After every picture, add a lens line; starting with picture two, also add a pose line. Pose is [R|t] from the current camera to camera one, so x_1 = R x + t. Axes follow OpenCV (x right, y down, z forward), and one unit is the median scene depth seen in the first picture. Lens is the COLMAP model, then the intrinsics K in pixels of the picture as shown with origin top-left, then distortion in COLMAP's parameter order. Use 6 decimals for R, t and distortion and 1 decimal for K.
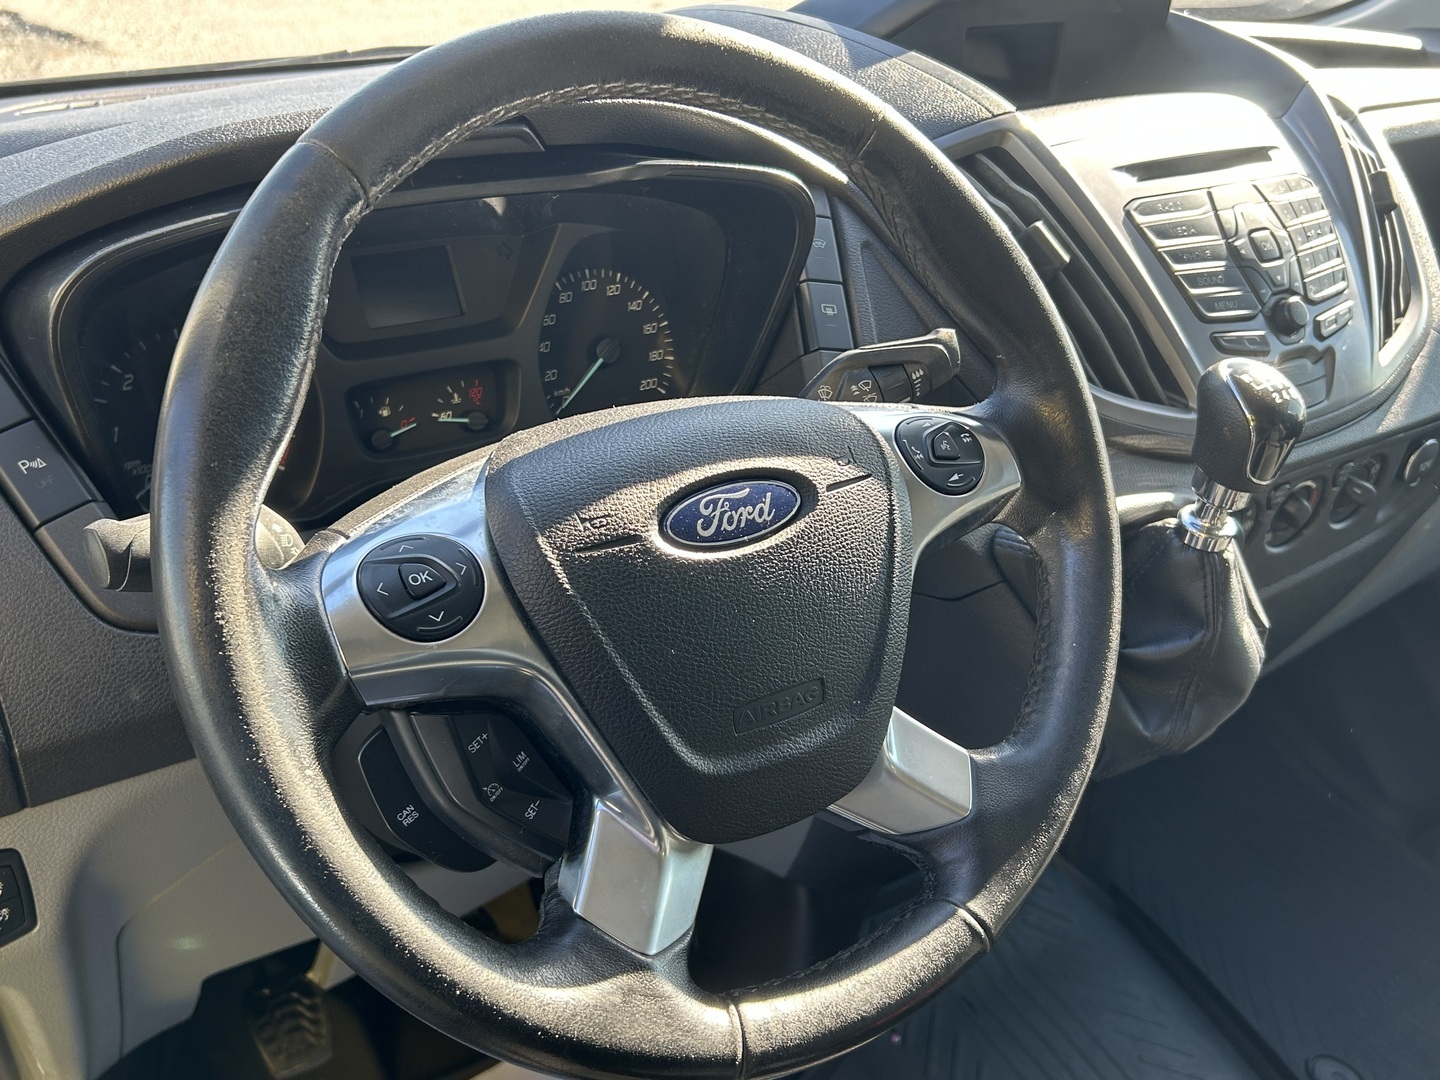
lens RADIAL K [[1383.1, 0, 730.2], [0, 1383.1, 530.4], [0, 0, 1]] dist [0.009067, 0.000000]
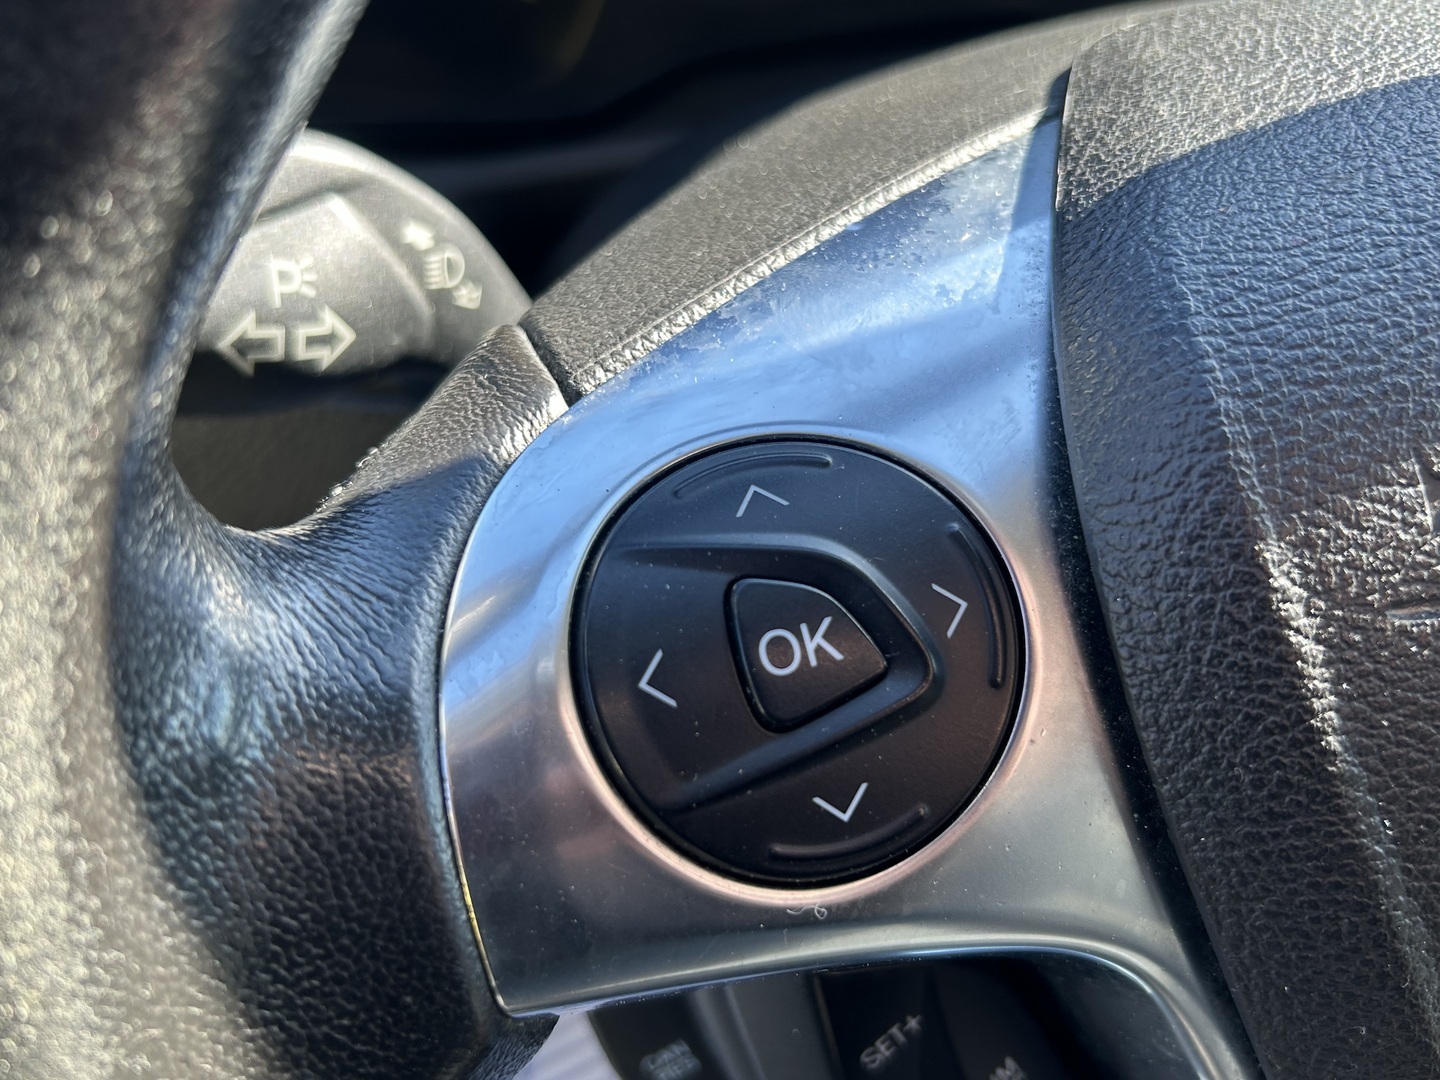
lens RADIAL K [[1383.1, 0, 735.1], [0, 1383.1, 538.1], [0, 0, 1]] dist [0.009067, 0.000000]
pose [[0.964237, 0.197767, -0.176454, -0.183006], [-0.125608, 0.927220, 0.352826, -0.071807], [0.233389, -0.318044, 0.918900, 0.720565]]
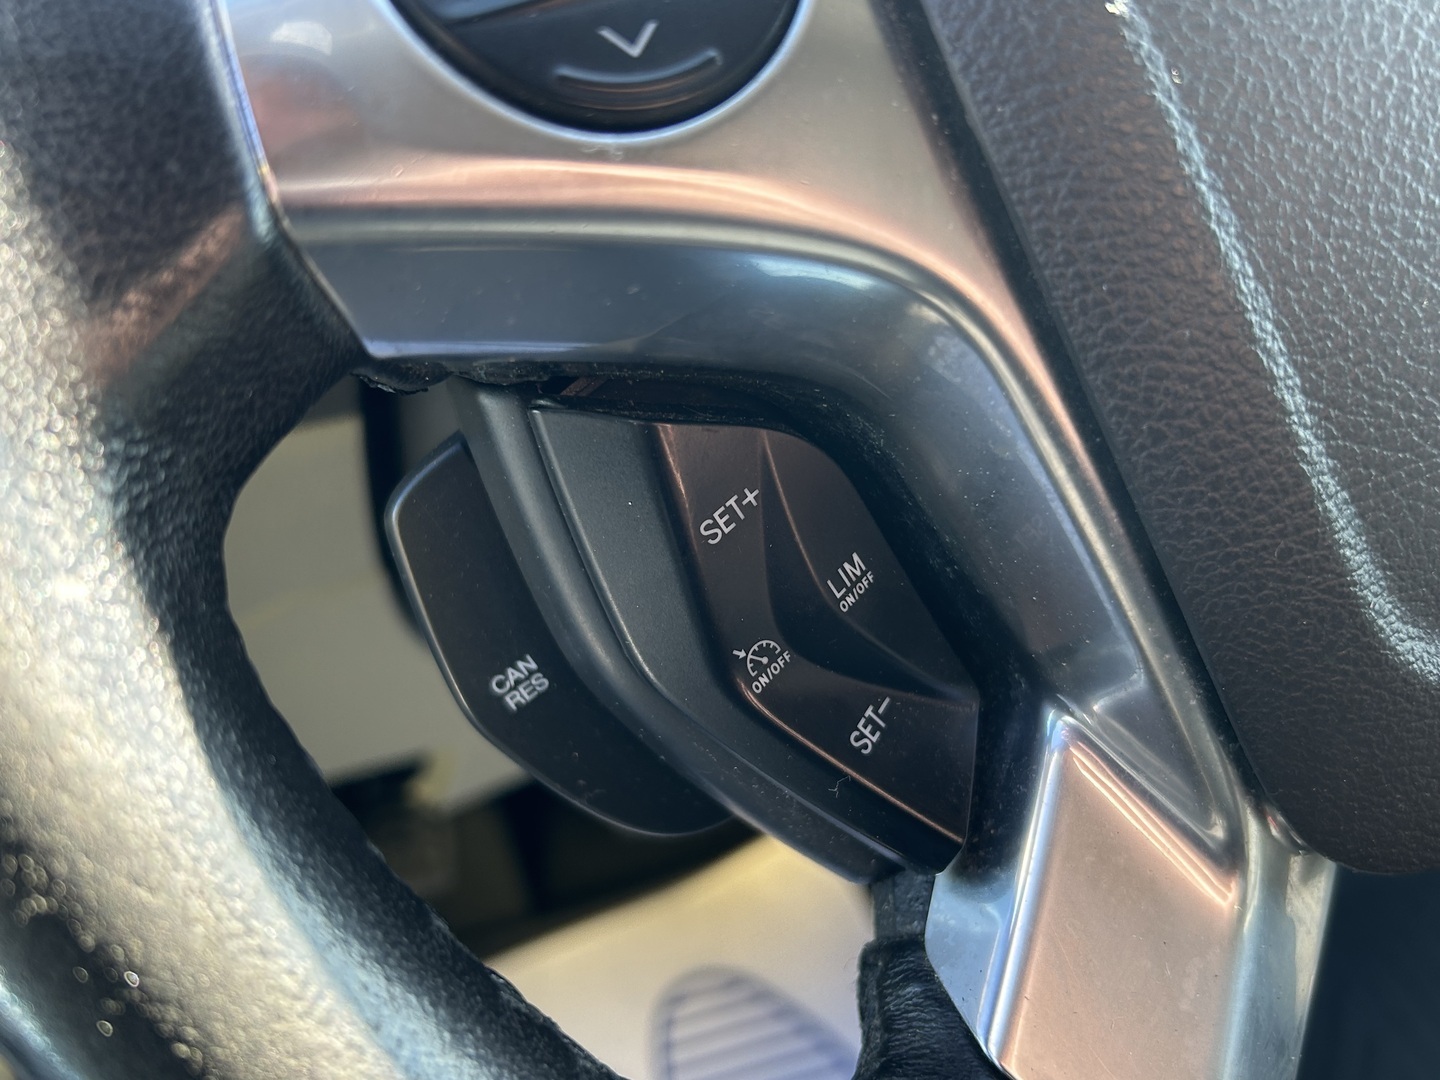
lens RADIAL K [[1383.1, 0, 713.0], [0, 1383.1, 548.5], [0, 0, 1]] dist [0.009067, 0.000000]
pose [[0.983843, 0.110133, -0.141152, -0.139453], [-0.078867, 0.974395, 0.210557, 0.093341], [0.160727, -0.196023, 0.967338, 0.684848]]
